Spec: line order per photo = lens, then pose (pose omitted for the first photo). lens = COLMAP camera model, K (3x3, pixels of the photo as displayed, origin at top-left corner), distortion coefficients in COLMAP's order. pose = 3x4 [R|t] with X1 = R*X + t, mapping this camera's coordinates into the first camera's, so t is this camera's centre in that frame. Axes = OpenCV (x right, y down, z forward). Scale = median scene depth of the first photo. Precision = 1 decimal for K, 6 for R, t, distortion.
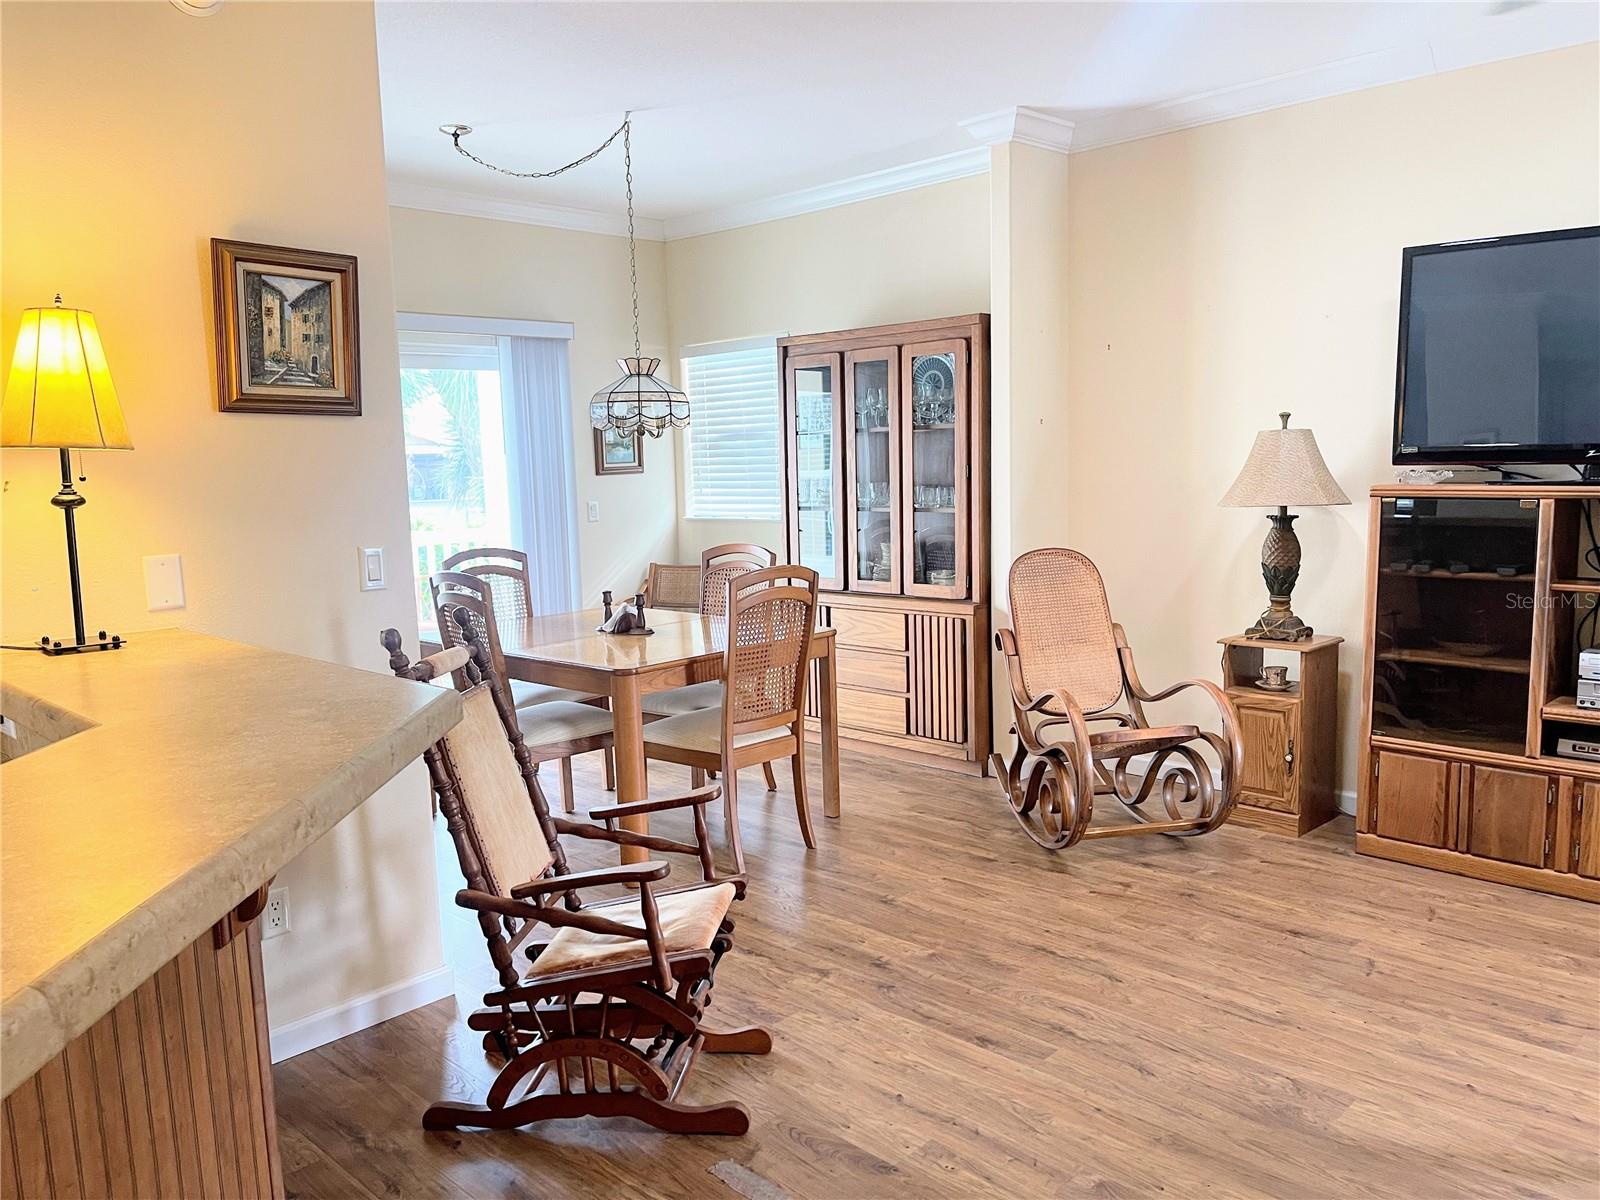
lens RADIAL K [[1212.4, 0, 803.6], [0, 1212.4, 615.0], [0, 0, 1]] dist [0.057516, -0.077007]
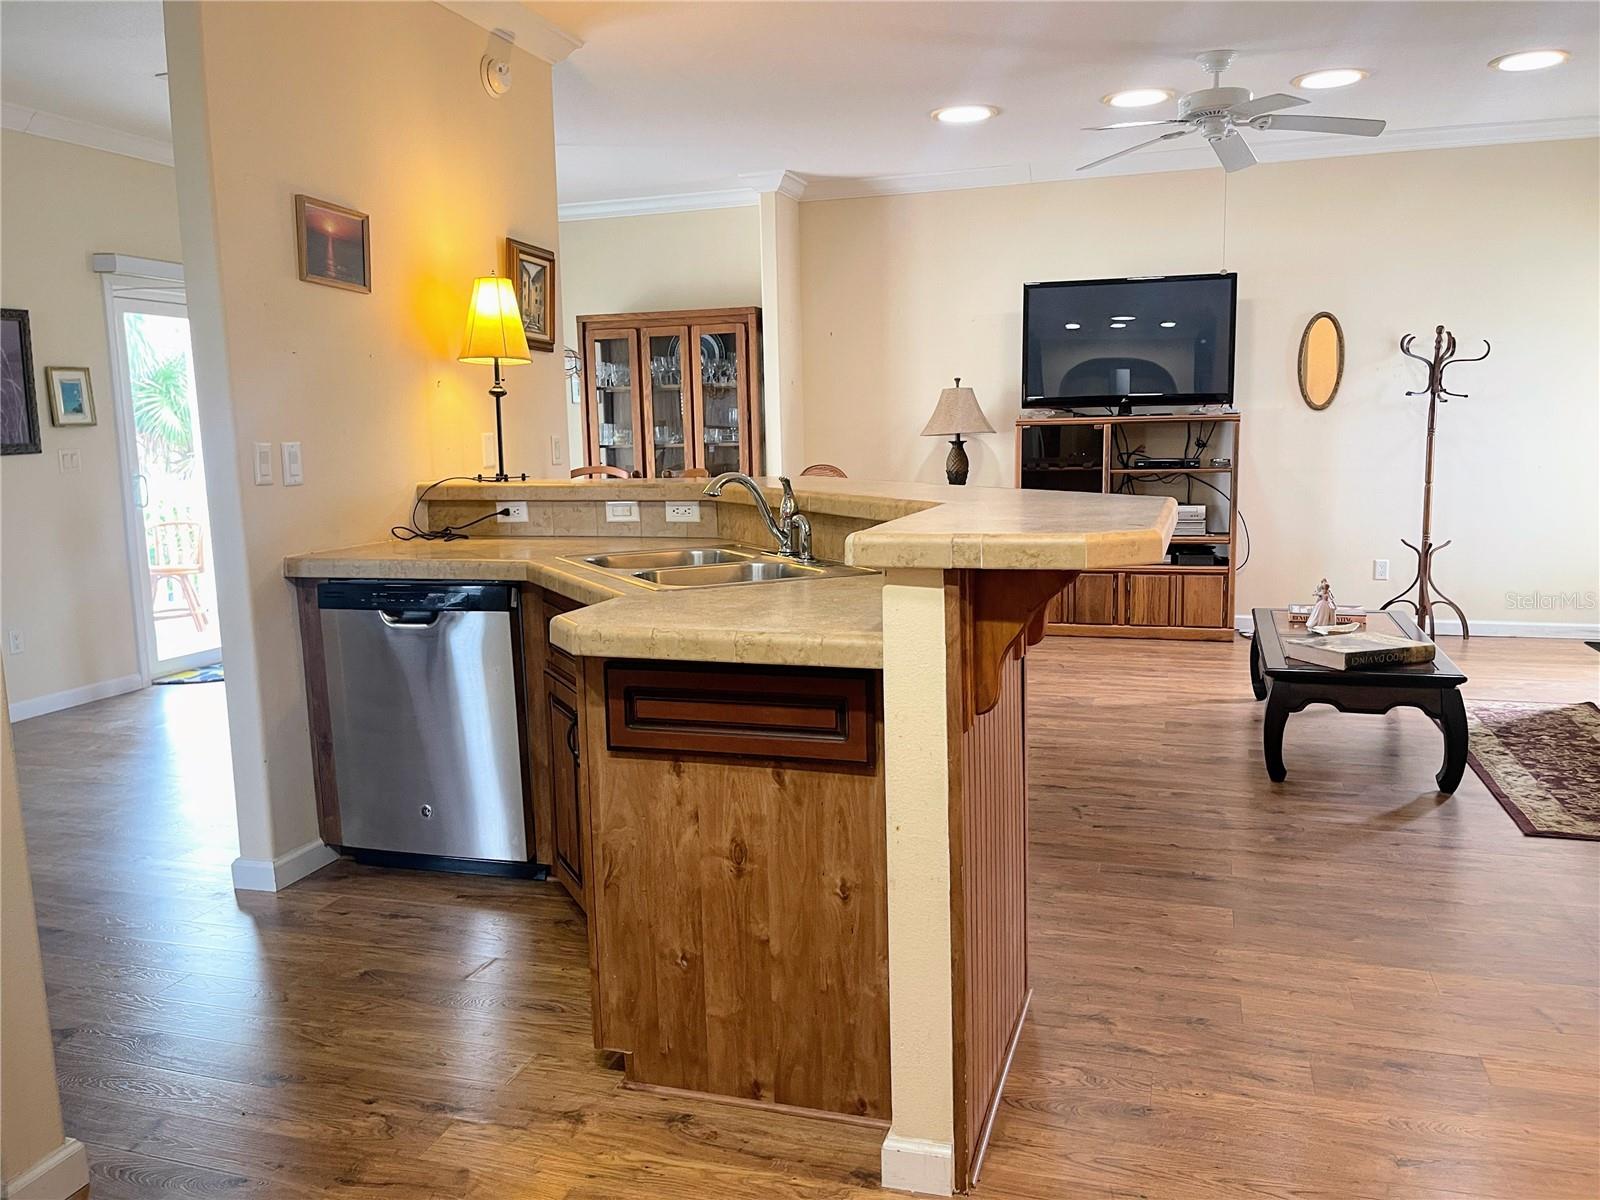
lens RADIAL K [[1212.4, 0, 803.6], [0, 1212.4, 615.0], [0, 0, 1]] dist [0.057516, -0.077007]
pose [[0.894625, -0.058956, 0.442912, -0.634619], [0.057013, 0.998216, 0.017714, 0.133901], [-0.443166, 0.009404, 0.896390, -0.445692]]
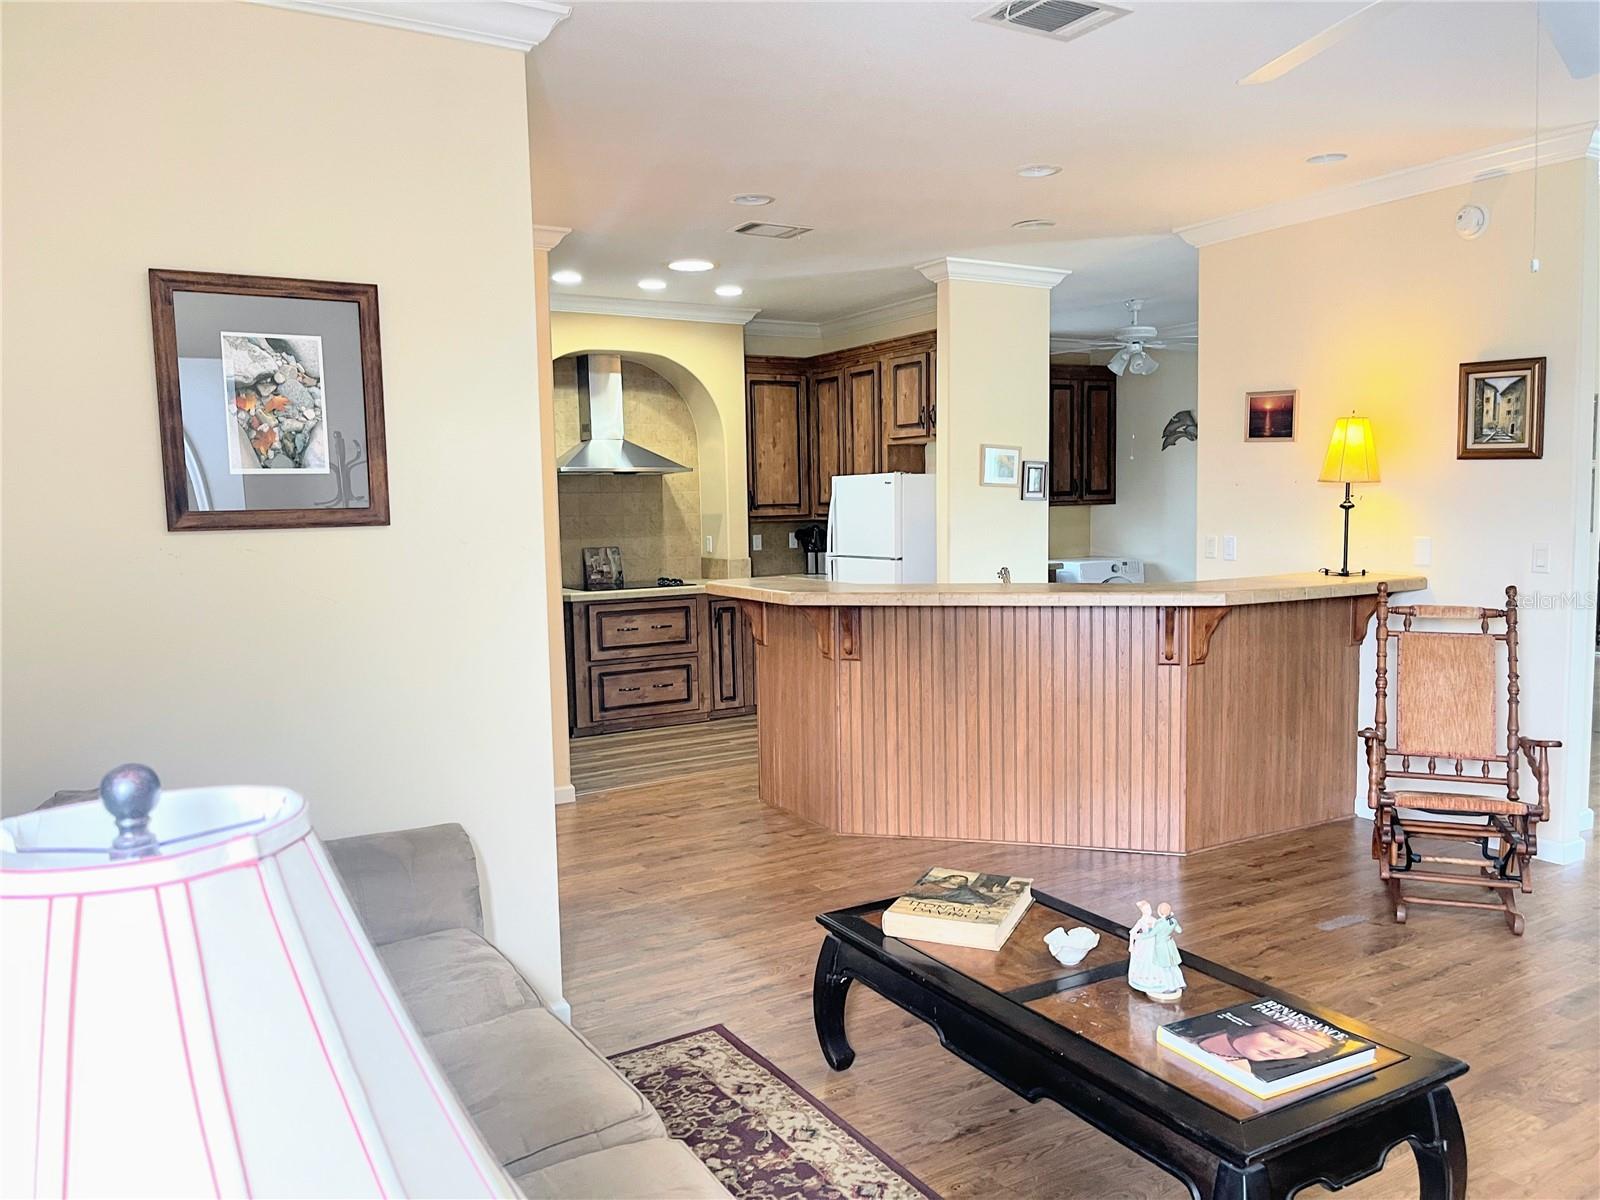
lens RADIAL K [[1212.4, 0, 803.6], [0, 1212.4, 615.0], [0, 0, 1]] dist [0.057516, -0.077007]
pose [[-0.265237, 0.128190, -0.955624, 1.114896], [-0.104664, 0.981438, 0.160703, -0.096599], [0.958486, 0.142644, -0.246897, 0.414666]]
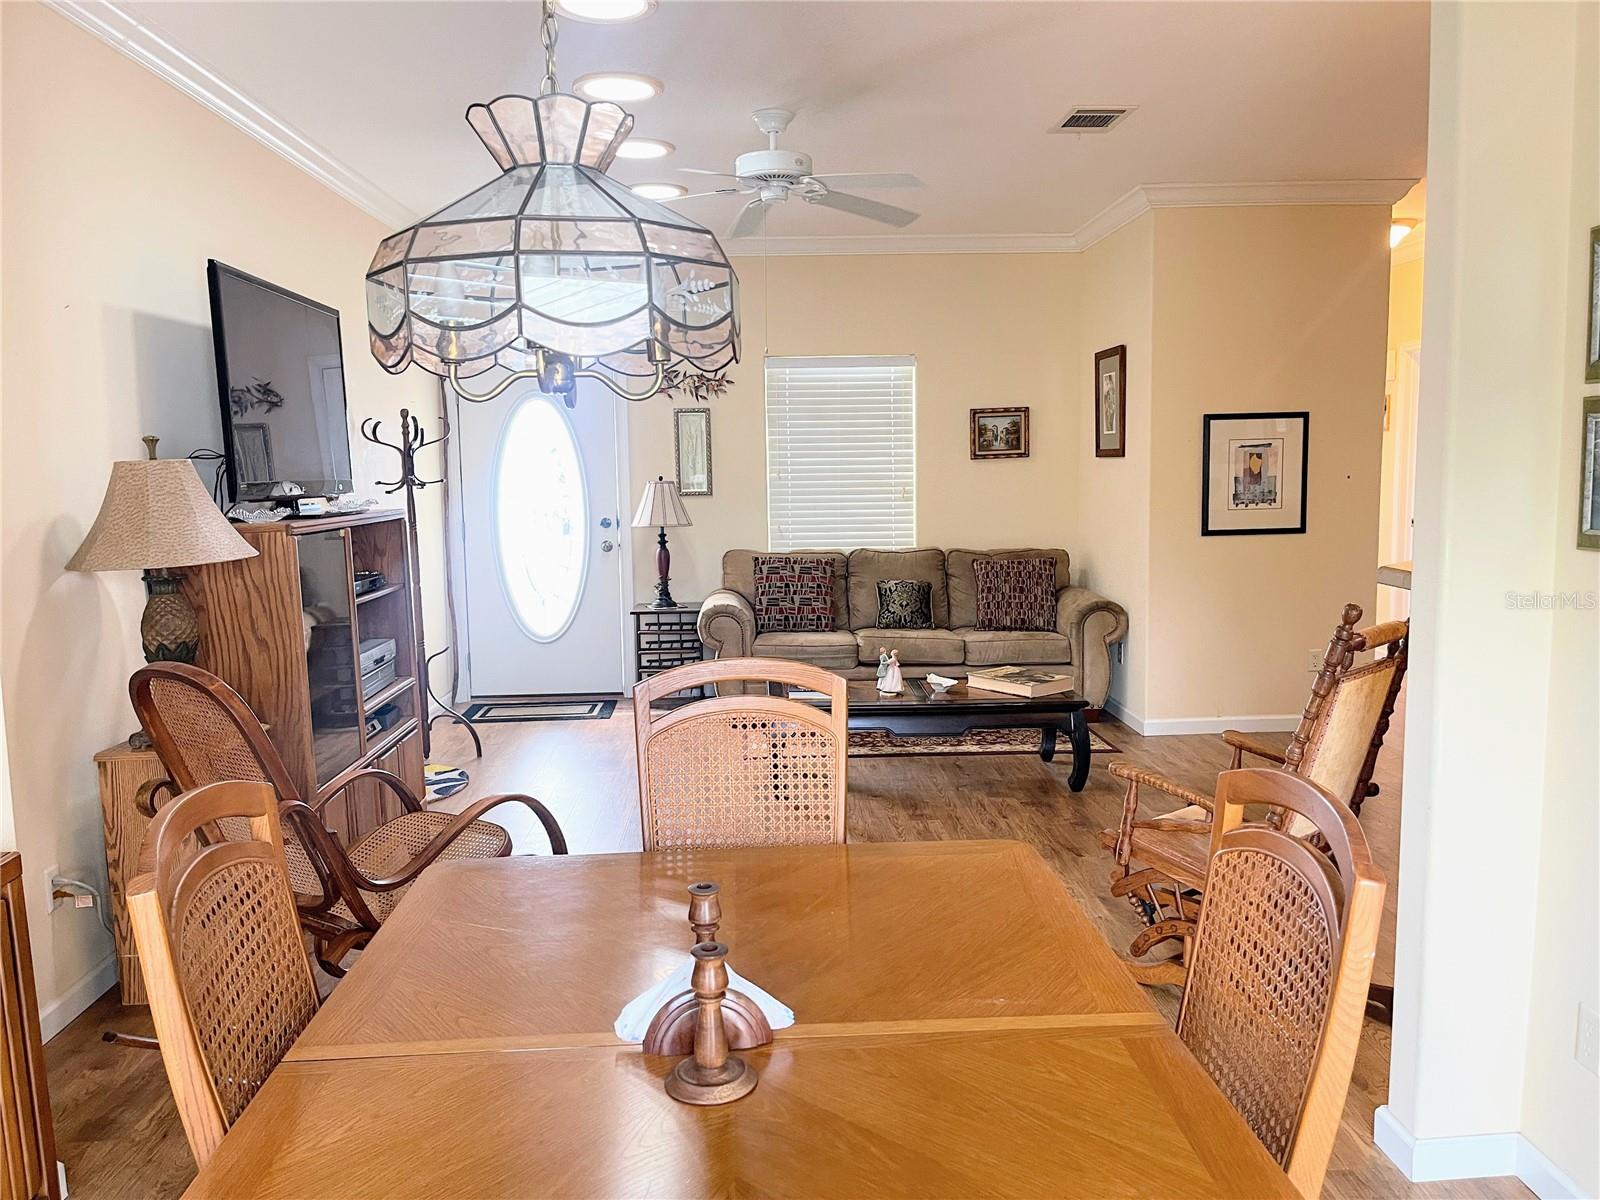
lens RADIAL K [[1212.4, 0, 803.6], [0, 1212.4, 615.0], [0, 0, 1]] dist [0.057516, -0.077007]
pose [[-0.760711, -0.044930, 0.647534, -0.423261], [0.117039, 0.971756, 0.204921, -0.199238], [-0.638452, 0.231672, -0.733967, 1.588781]]
